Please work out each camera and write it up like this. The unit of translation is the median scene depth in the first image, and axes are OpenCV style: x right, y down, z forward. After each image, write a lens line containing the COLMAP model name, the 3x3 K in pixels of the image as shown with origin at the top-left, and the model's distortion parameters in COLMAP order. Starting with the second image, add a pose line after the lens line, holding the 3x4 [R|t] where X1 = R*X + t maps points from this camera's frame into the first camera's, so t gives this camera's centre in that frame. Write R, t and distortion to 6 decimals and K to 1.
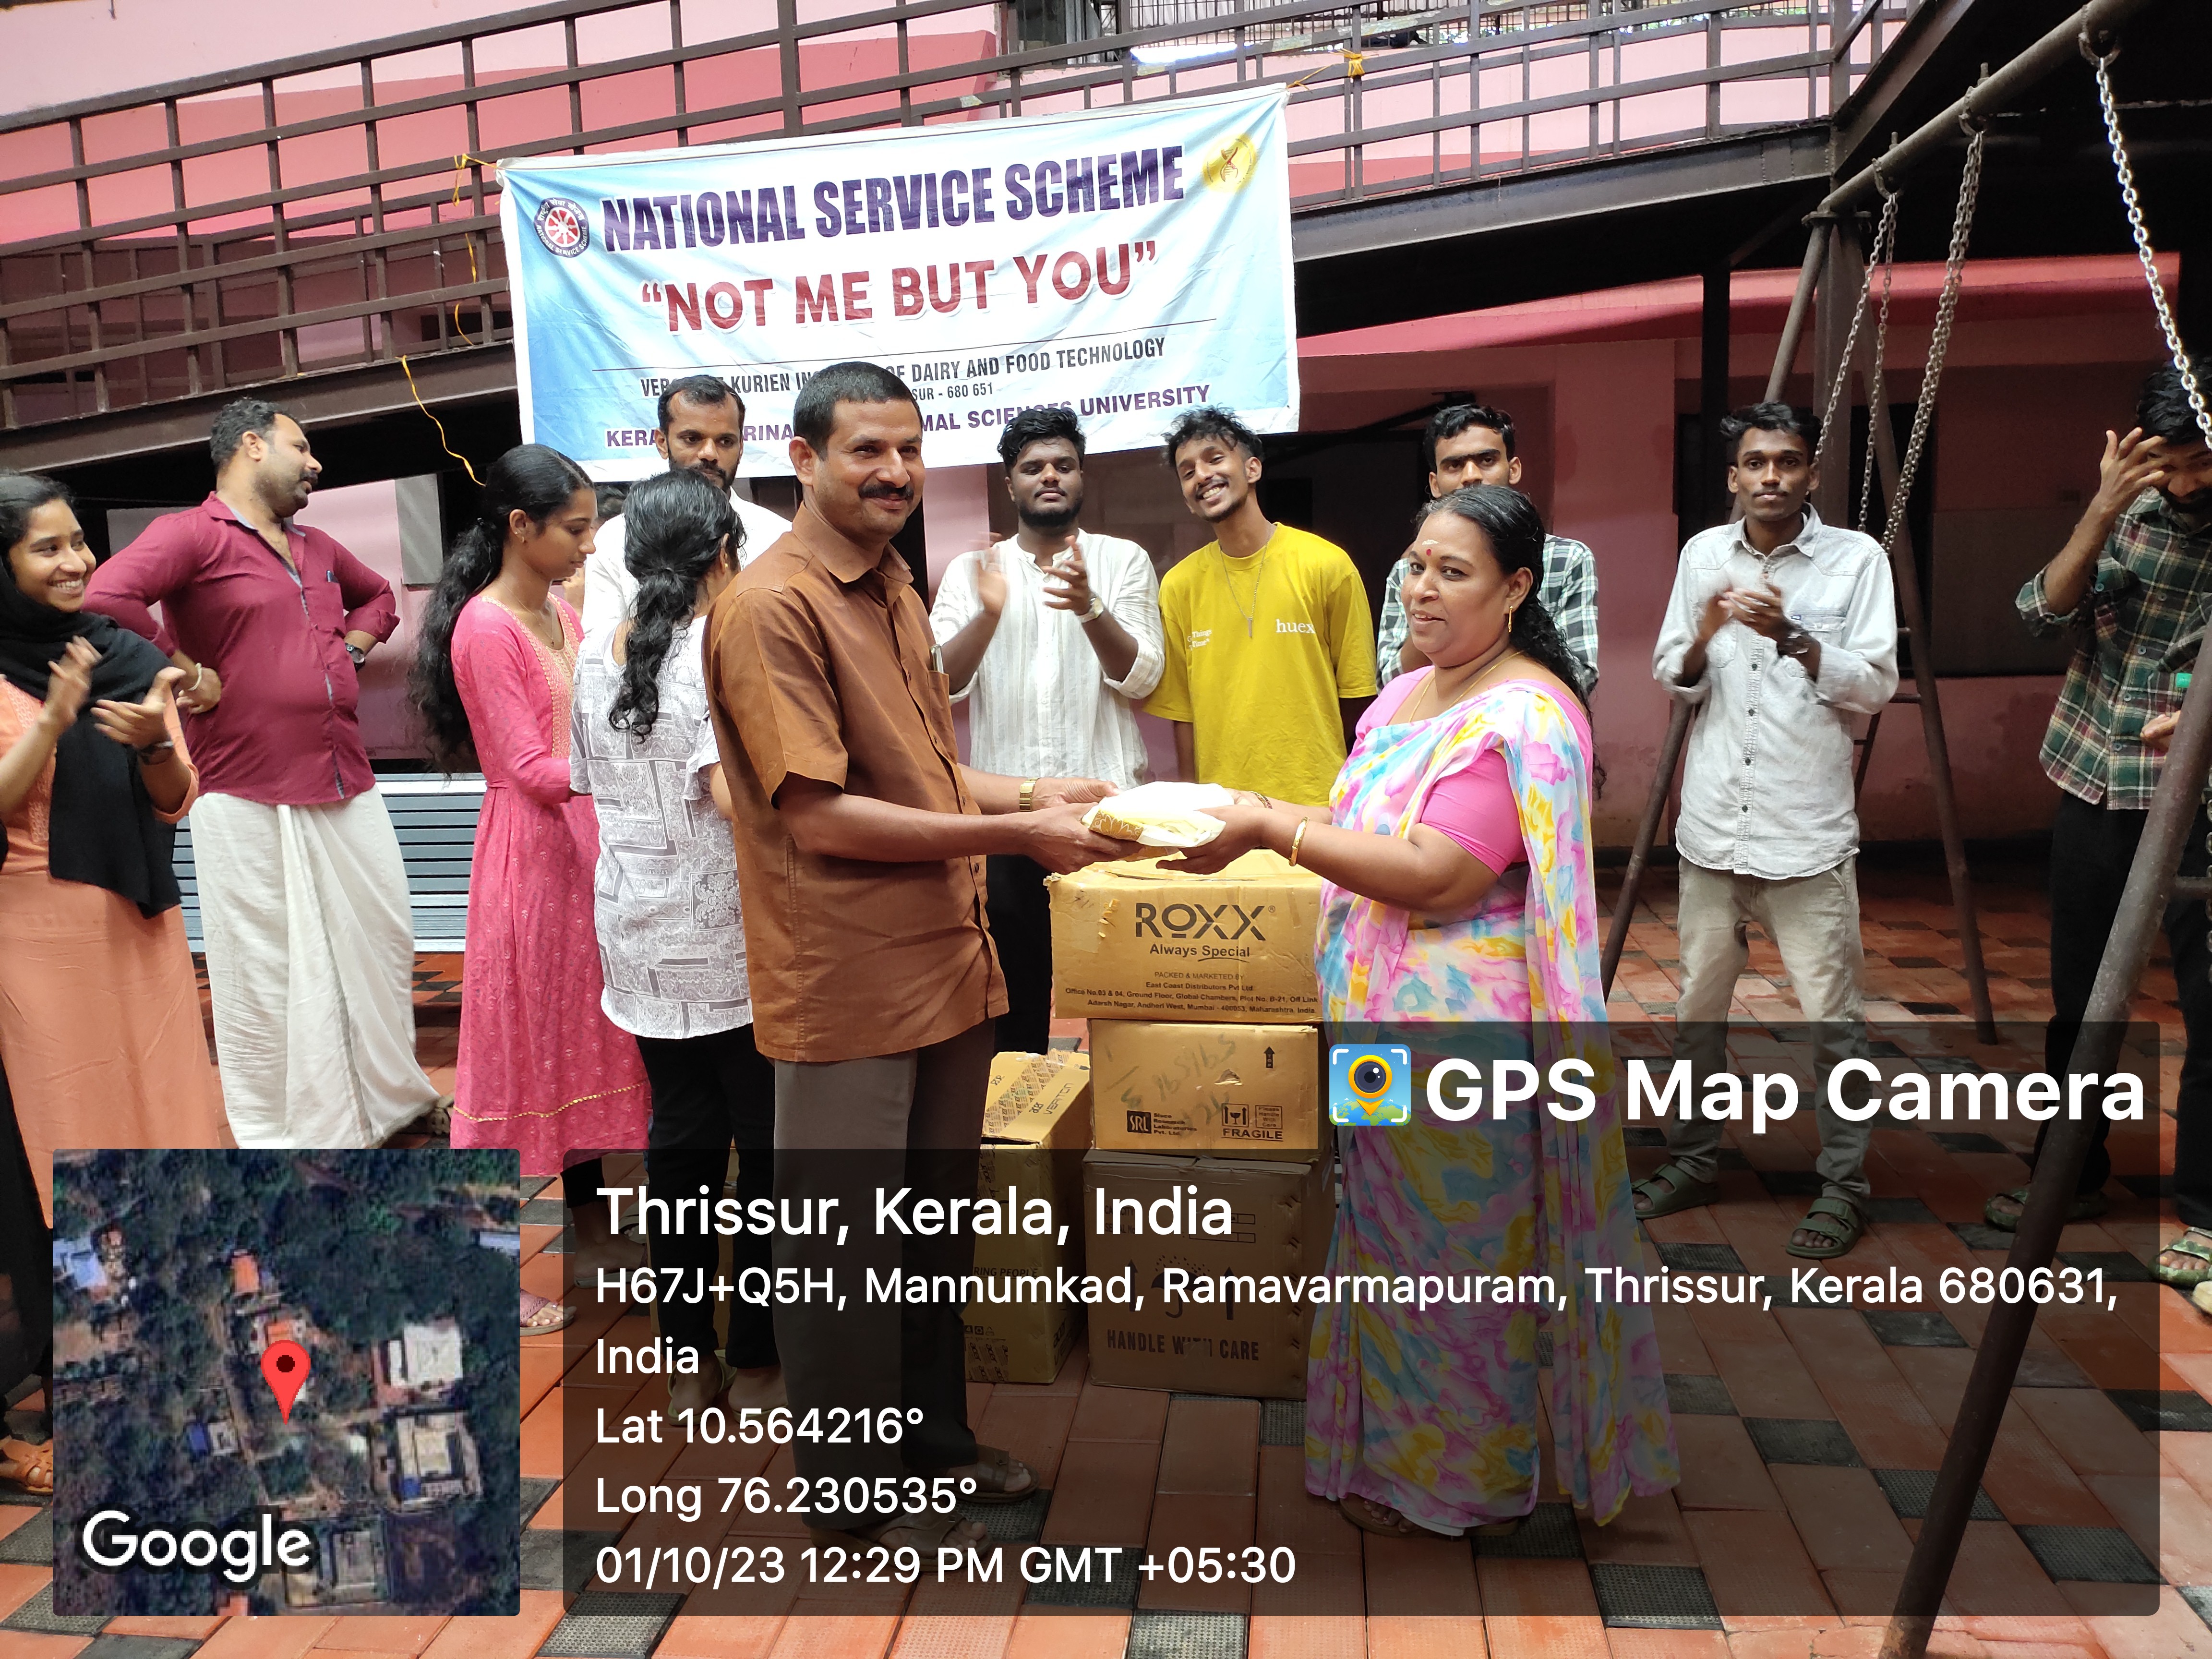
lens RADIAL K [[1823.1, 0, 1123.7], [0, 1823.1, 785.7], [0, 0, 1]] dist [0.070588, -0.158269]
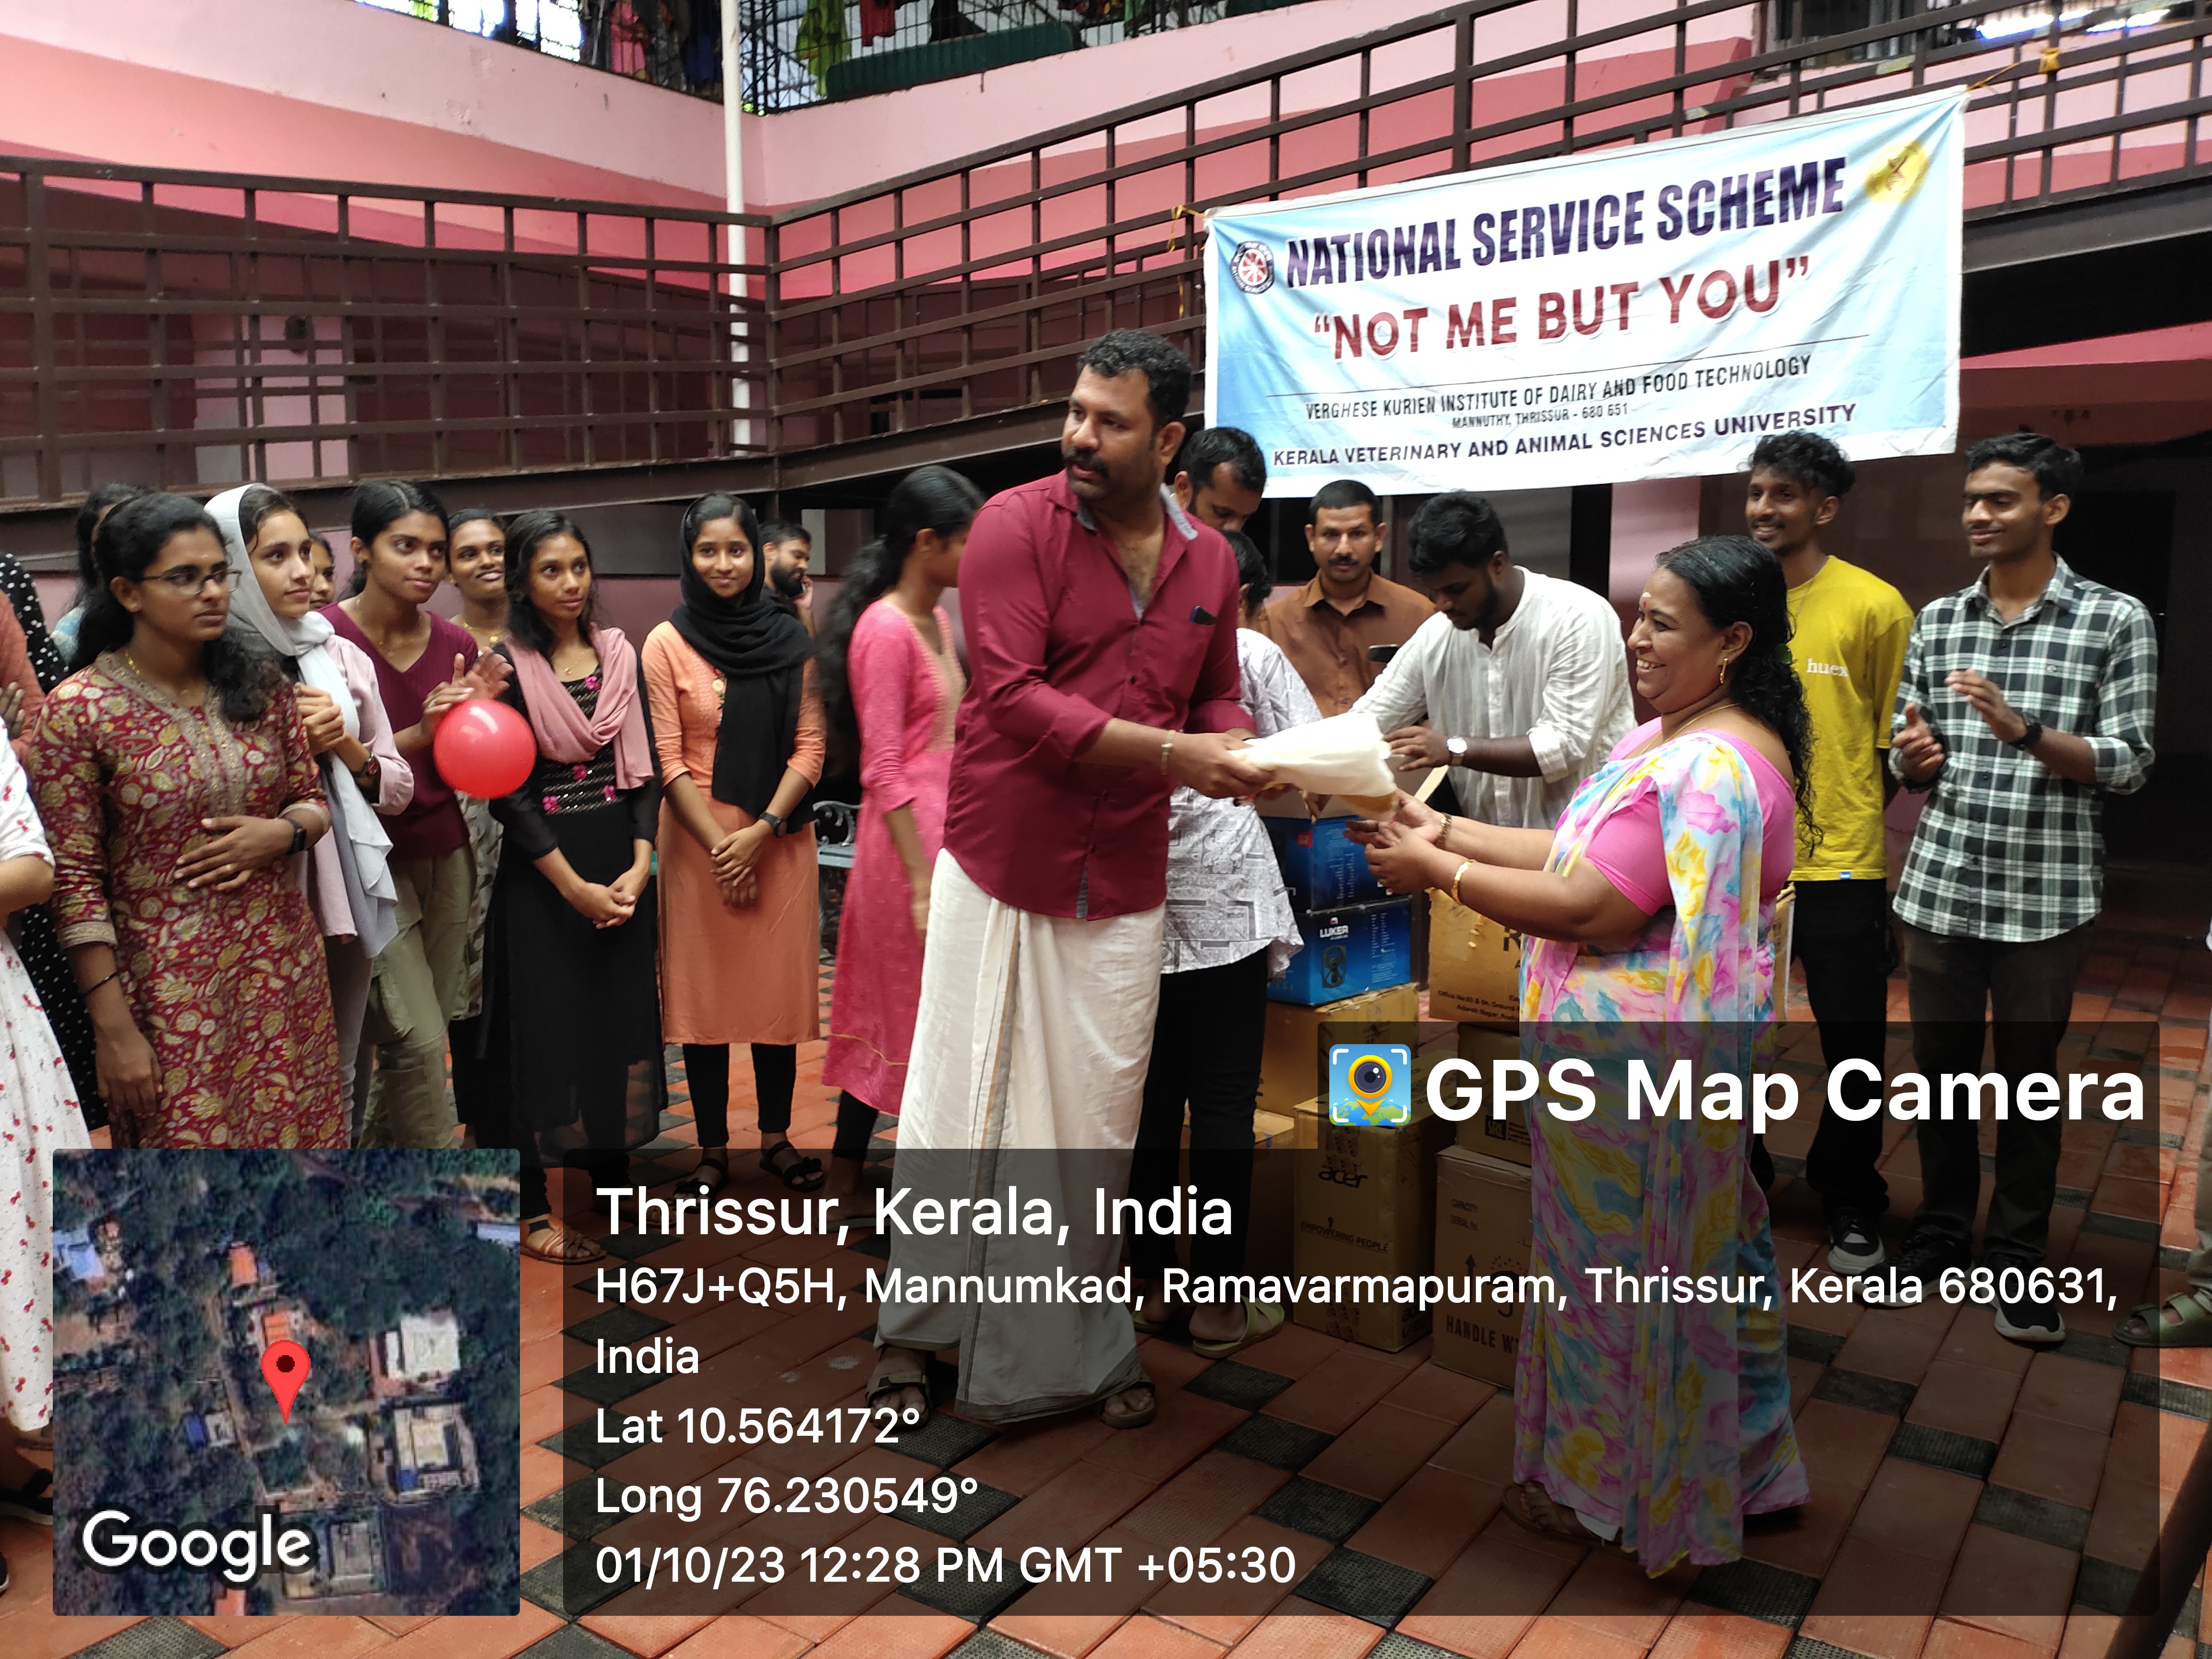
lens RADIAL K [[1793.5, 0, 1117.3], [0, 1793.5, 778.4], [0, 0, 1]] dist [0.068839, -0.140605]
pose [[0.891946, 0.087313, -0.443631, 0.135199], [-0.088670, 0.995903, 0.017731, -0.007664], [0.443362, 0.023522, 0.896034, -0.008148]]
